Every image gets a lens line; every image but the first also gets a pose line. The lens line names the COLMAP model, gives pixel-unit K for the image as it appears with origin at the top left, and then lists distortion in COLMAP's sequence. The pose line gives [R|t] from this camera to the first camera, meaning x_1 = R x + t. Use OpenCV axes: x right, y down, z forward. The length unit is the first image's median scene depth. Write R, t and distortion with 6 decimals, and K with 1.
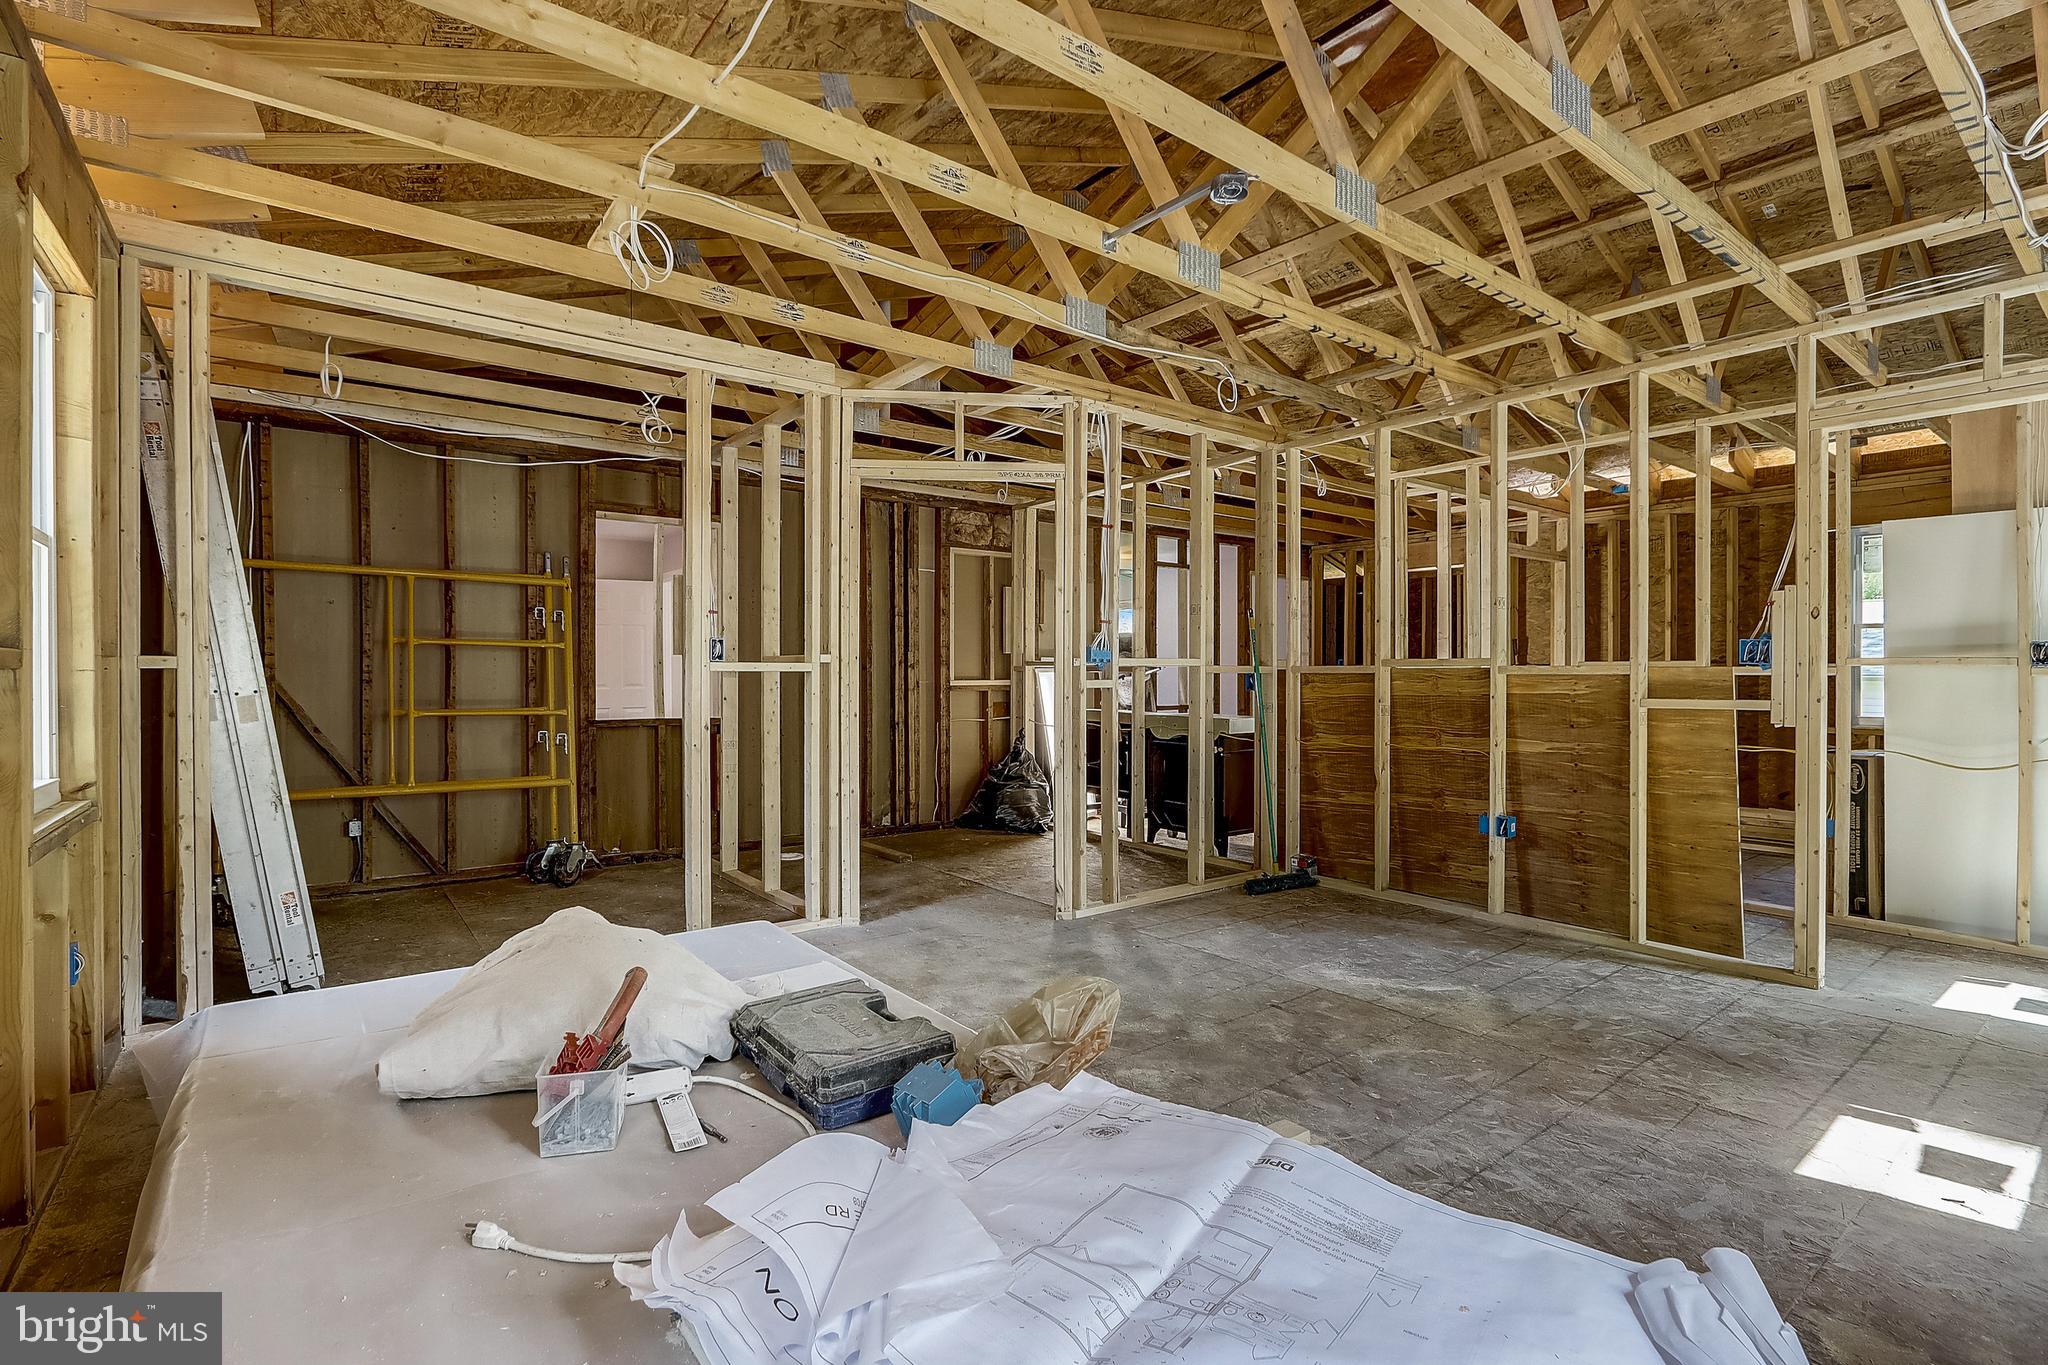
lens RADIAL K [[960.4, 0, 1022.3], [0, 960.4, 680.7], [0, 0, 1]] dist [-0.023546, 0.005833]
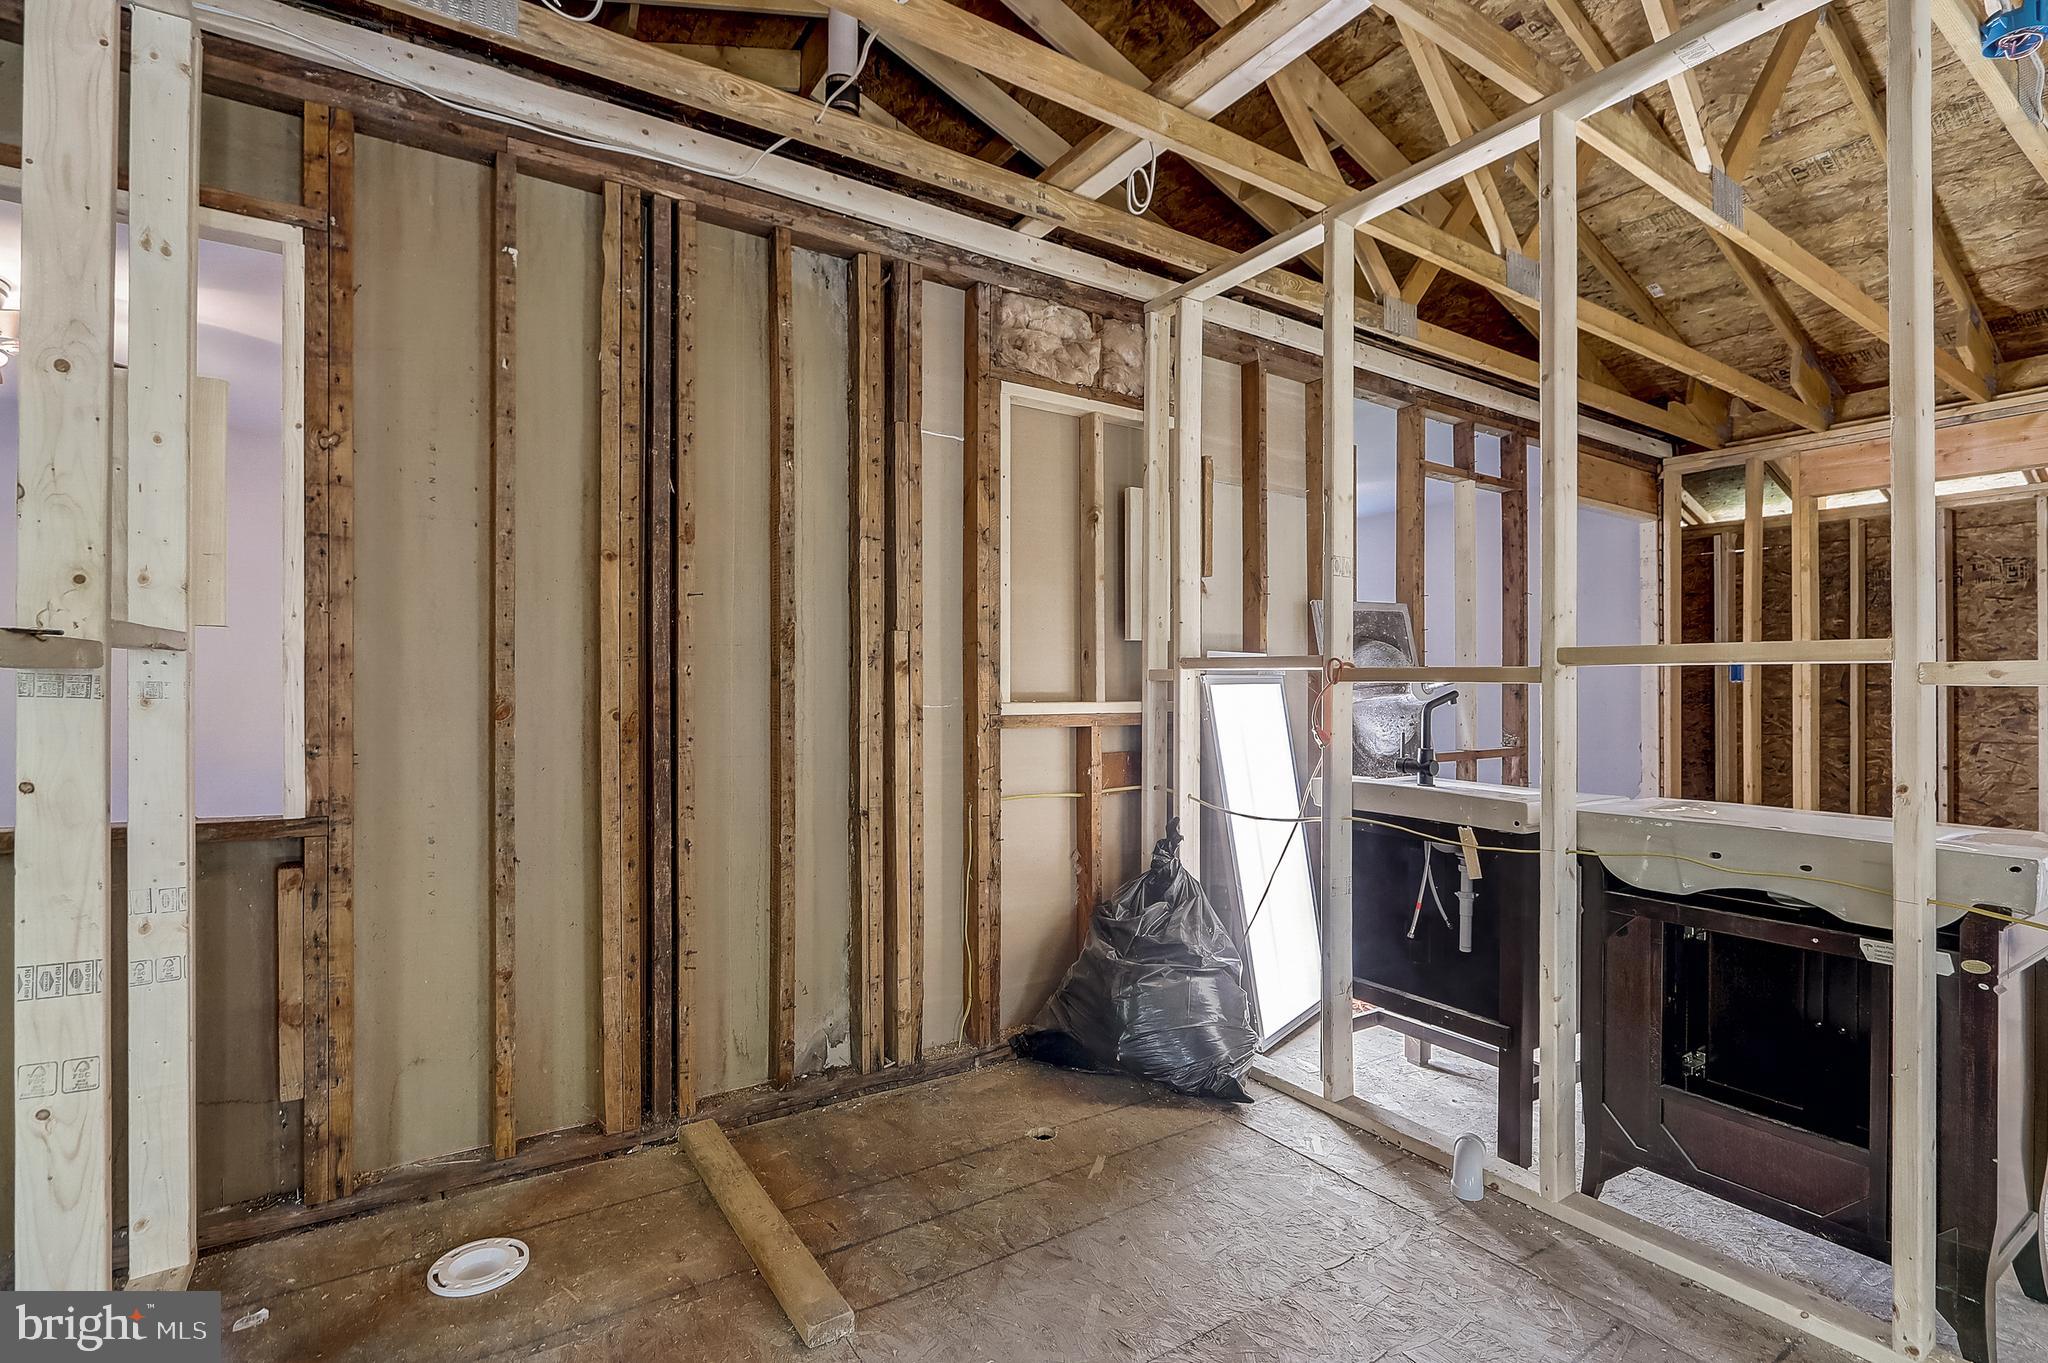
lens RADIAL K [[960.4, 0, 1023.8], [0, 960.4, 681.4], [0, 0, 1]] dist [-0.023546, 0.005833]
pose [[0.997239, 0.000039, -0.074256, -0.034849], [-0.000655, 0.999966, -0.008265, -0.006303], [0.074254, 0.008291, 0.997205, 0.590894]]
